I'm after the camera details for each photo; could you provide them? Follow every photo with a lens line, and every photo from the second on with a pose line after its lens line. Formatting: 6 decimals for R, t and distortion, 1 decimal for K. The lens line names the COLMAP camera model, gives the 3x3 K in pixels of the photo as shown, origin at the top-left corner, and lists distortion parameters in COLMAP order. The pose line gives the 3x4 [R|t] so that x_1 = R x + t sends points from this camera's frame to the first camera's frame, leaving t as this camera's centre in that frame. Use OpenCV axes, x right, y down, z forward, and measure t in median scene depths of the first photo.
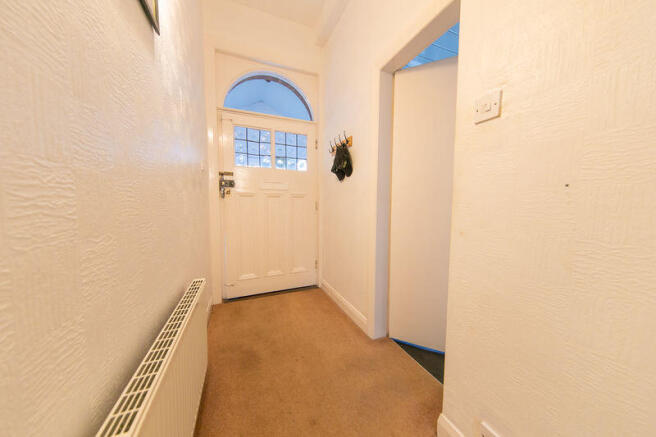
lens RADIAL K [[210.5, 0, 325.6], [0, 210.5, 217.6], [0, 0, 1]] dist [0.007394, 0.000012]
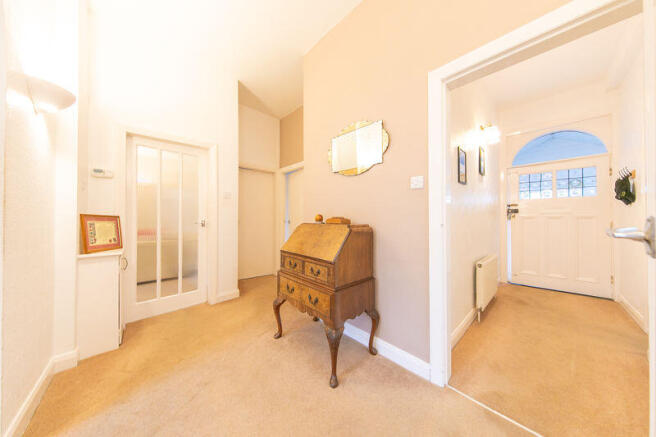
lens RADIAL K [[210.5, 0, 325.6], [0, 210.5, 217.6], [0, 0, 1]] dist [0.007394, 0.000012]
pose [[0.365951, -0.014867, -0.930515, 0.525549], [-0.055901, 0.997716, -0.037926, 0.032220], [0.928954, 0.065896, 0.364284, -0.937106]]
